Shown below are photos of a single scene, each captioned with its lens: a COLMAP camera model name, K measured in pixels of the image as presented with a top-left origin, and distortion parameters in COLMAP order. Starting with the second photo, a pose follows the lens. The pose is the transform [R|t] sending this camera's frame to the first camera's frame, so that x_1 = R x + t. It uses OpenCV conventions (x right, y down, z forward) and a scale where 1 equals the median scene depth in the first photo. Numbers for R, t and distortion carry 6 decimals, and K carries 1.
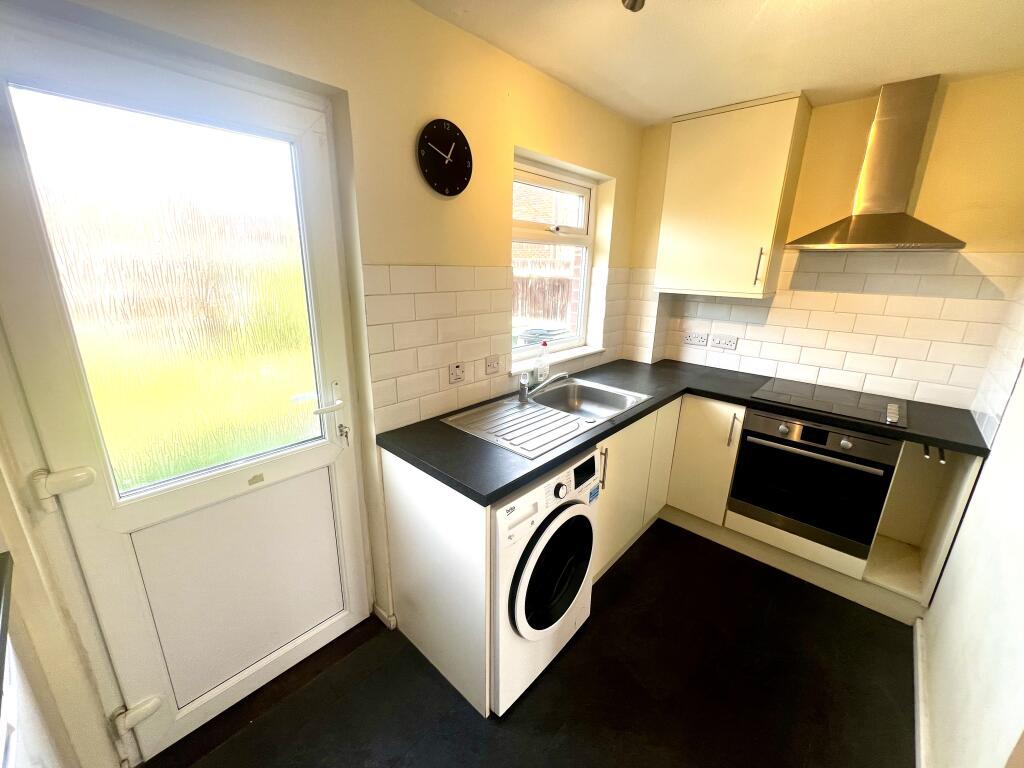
lens RADIAL K [[411.9, 0, 510.0], [0, 411.9, 383.5], [0, 0, 1]] dist [-0.000184, -0.000024]
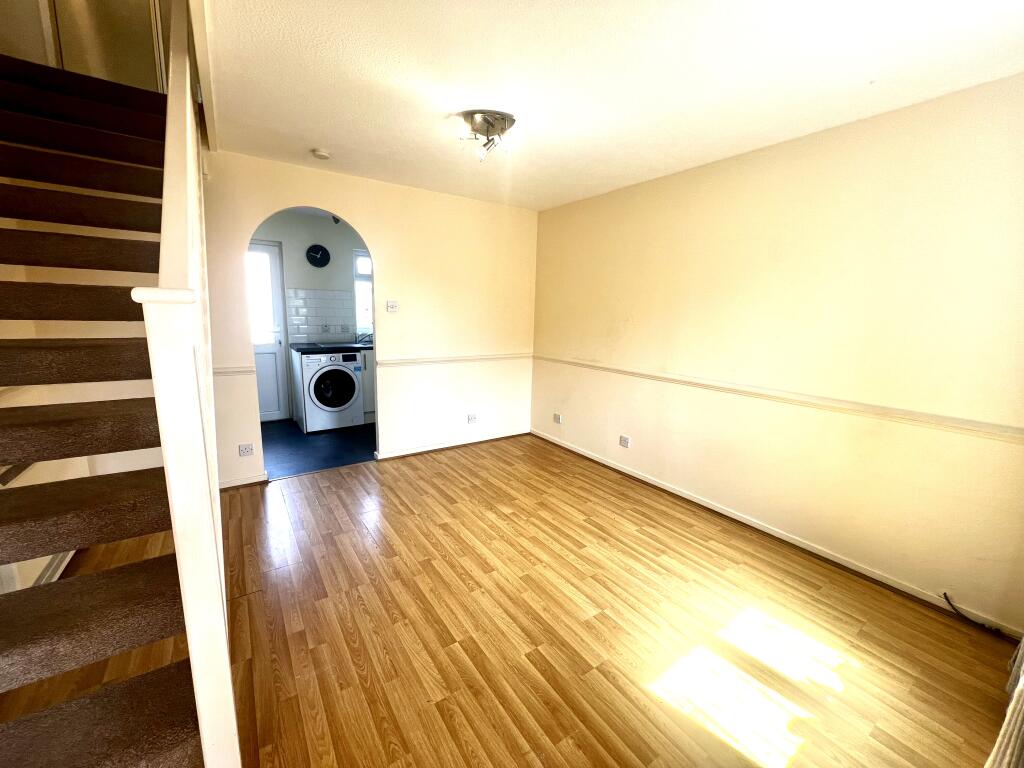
lens RADIAL K [[408.2, 0, 511.4], [0, 408.2, 385.2], [0, 0, 1]] dist [-0.002513, -0.000102]
pose [[0.973924, 0.037064, -0.223825, 1.959008], [-0.057318, 0.994758, -0.084680, 0.586370], [0.219513, 0.095301, 0.970944, -1.547404]]
